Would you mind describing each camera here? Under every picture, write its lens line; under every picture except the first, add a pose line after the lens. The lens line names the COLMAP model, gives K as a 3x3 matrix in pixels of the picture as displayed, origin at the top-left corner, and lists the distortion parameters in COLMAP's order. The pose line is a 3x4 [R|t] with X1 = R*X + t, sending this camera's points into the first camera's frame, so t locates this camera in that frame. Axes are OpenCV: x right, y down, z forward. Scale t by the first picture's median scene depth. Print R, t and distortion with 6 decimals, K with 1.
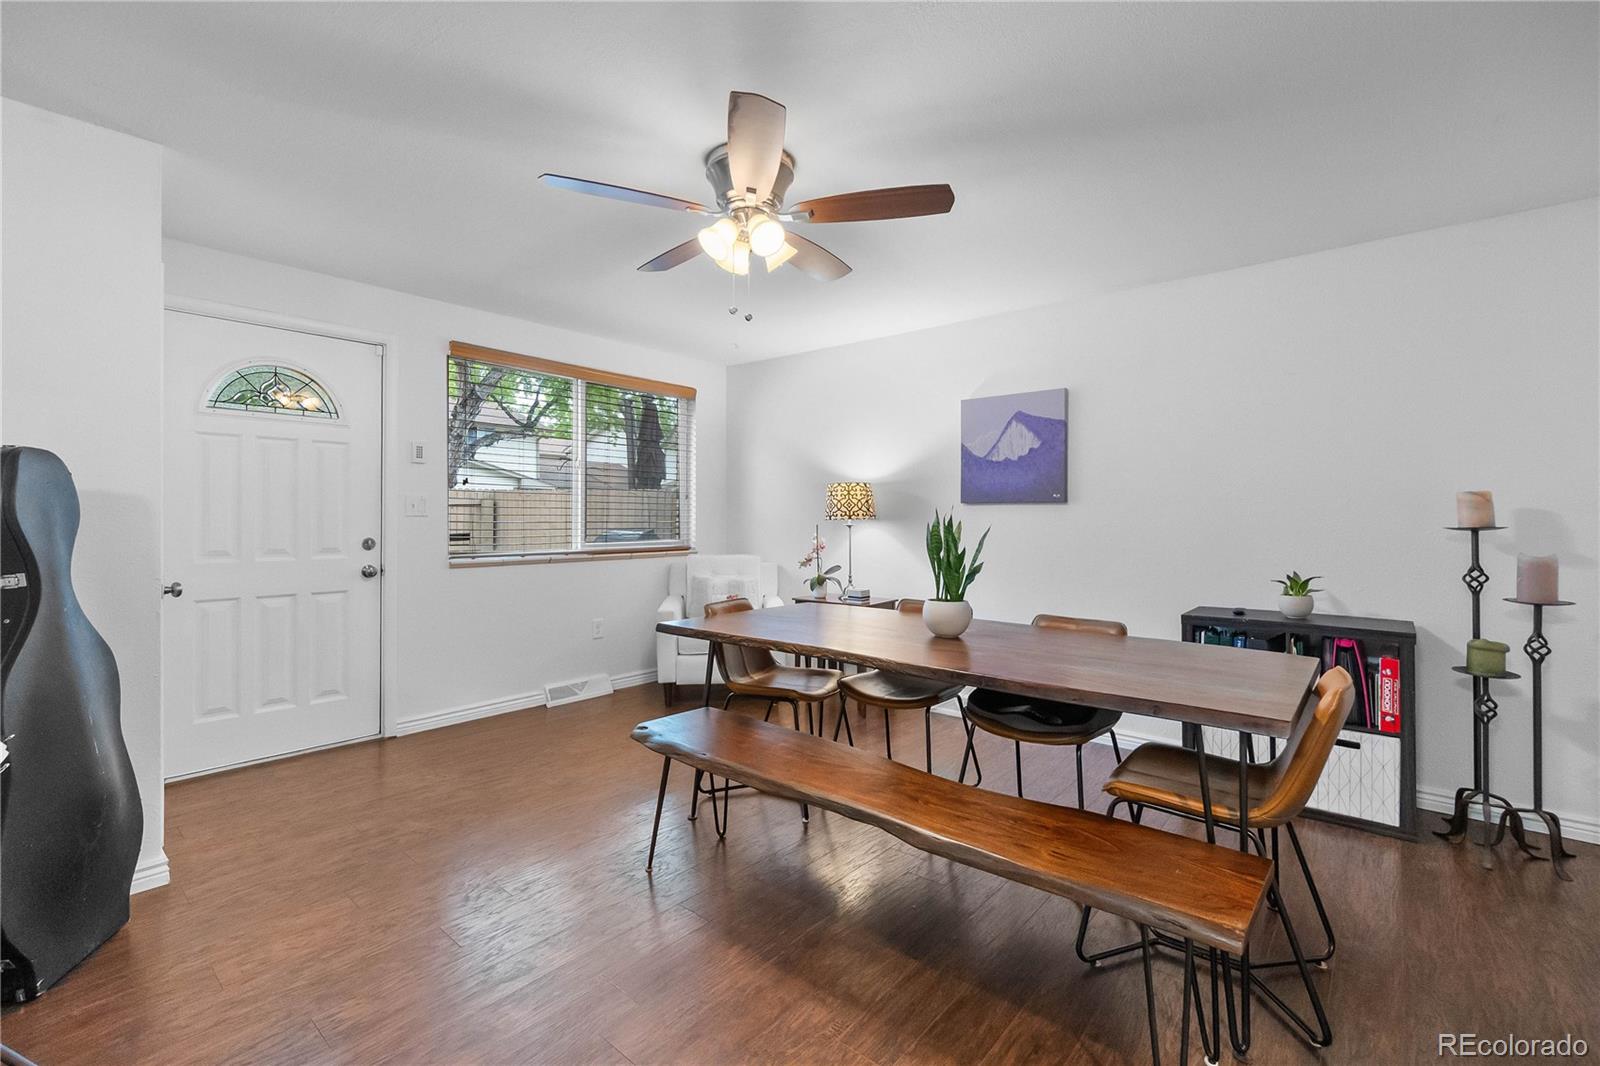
lens RADIAL K [[705.8, 0, 803.7], [0, 705.8, 514.6], [0, 0, 1]] dist [-0.000974, 0.000066]
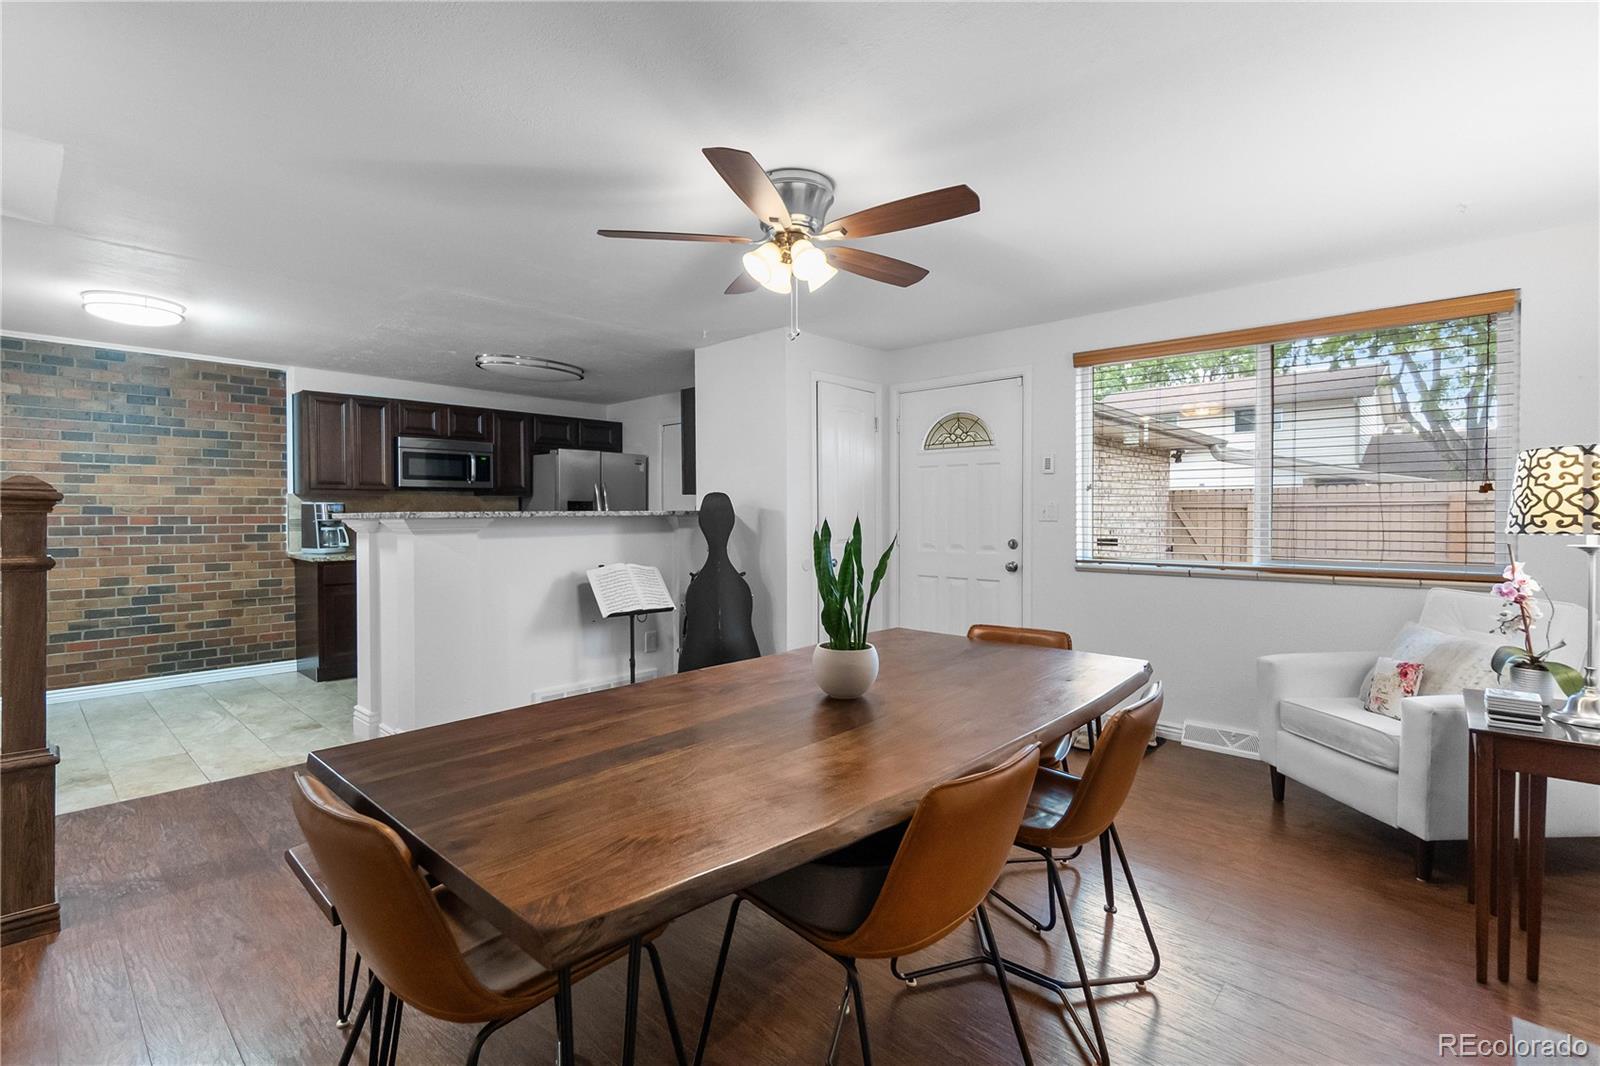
lens RADIAL K [[705.8, 0, 803.7], [0, 705.8, 514.6], [0, 0, 1]] dist [-0.000974, 0.000066]
pose [[-0.031261, -0.005678, -0.999495, 0.521802], [0.001076, 0.999983, -0.005715, -0.002197], [0.999511, -0.001254, -0.031255, 0.583927]]
